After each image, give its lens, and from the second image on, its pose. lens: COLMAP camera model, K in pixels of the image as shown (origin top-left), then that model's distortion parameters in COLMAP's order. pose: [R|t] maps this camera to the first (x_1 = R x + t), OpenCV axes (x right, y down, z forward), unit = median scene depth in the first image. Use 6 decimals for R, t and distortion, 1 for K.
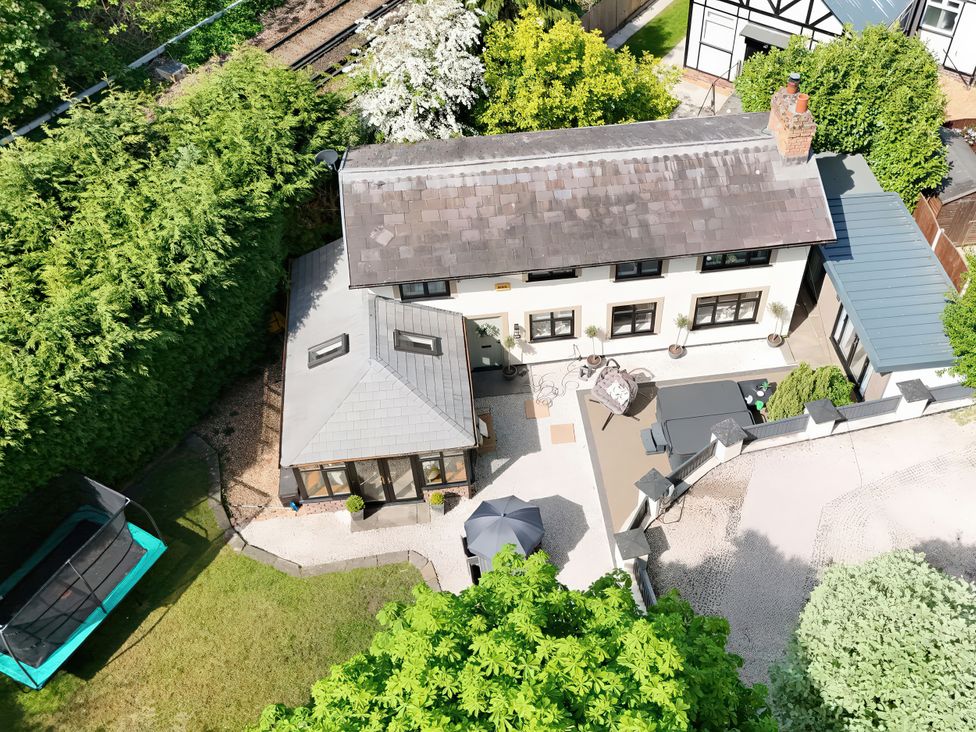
lens RADIAL K [[955.6, 0, 576.9], [0, 955.6, 367.0], [0, 0, 1]] dist [0.099701, -0.182110]
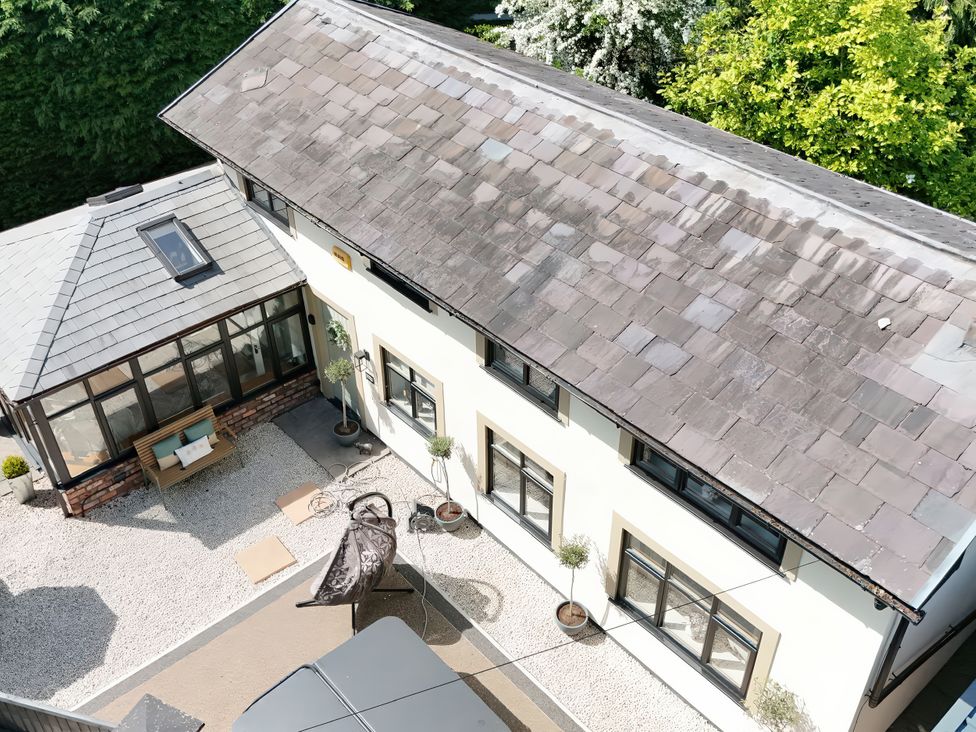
lens RADIAL K [[958.2, 0, 488.0], [0, 958.2, 366.0], [0, 0, 1]] dist [0.055686, -0.035096]
pose [[0.534398, 0.502370, -0.679738, 0.354862], [-0.618564, 0.780501, 0.090535, -0.133929], [0.576018, 0.372080, 0.727846, 0.671546]]
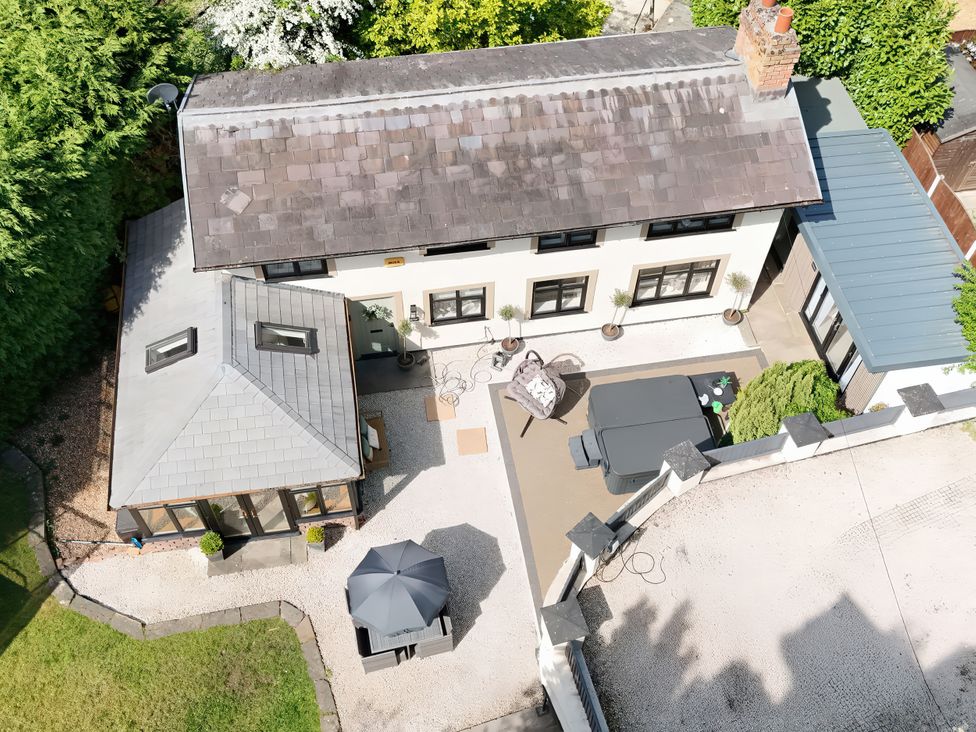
lens RADIAL K [[958.2, 0, 488.0], [0, 958.2, 366.0], [0, 0, 1]] dist [0.055686, -0.035096]
pose [[0.999976, -0.004676, 0.005106, -0.005306], [0.004128, 0.994719, 0.102552, -0.078262], [-0.005558, -0.102528, 0.994715, 0.206460]]
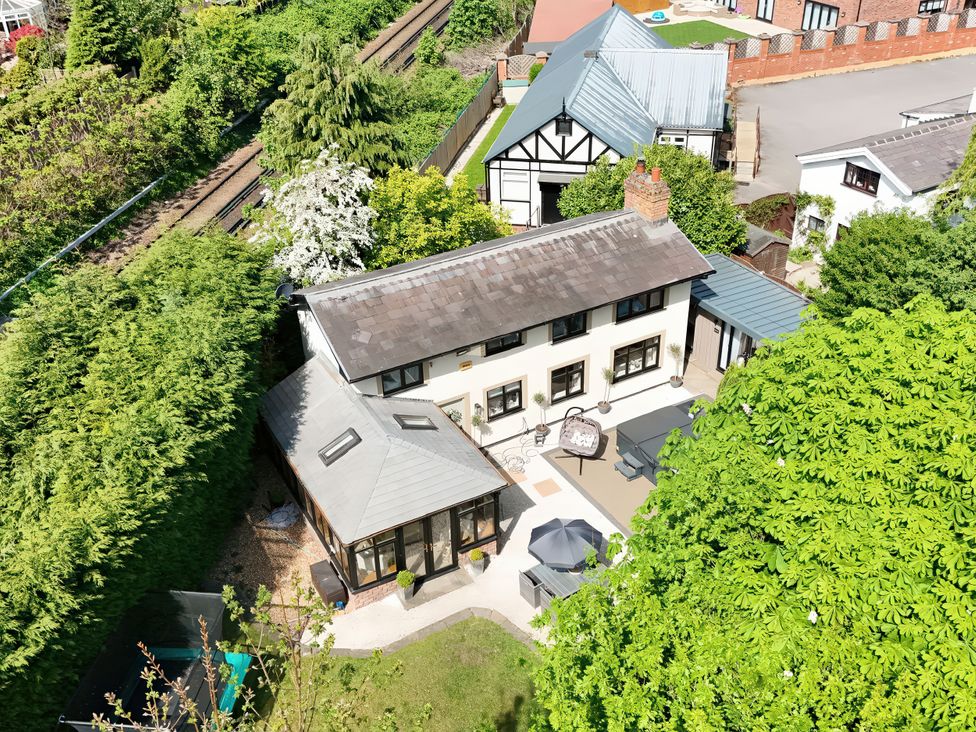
lens RADIAL K [[958.2, 0, 488.0], [0, 958.2, 366.0], [0, 0, 1]] dist [0.055686, -0.035096]
pose [[0.937266, -0.215513, 0.274020, -0.354910], [0.285649, 0.925349, -0.249268, 0.199441], [-0.199843, 0.311903, 0.928859, -0.041441]]
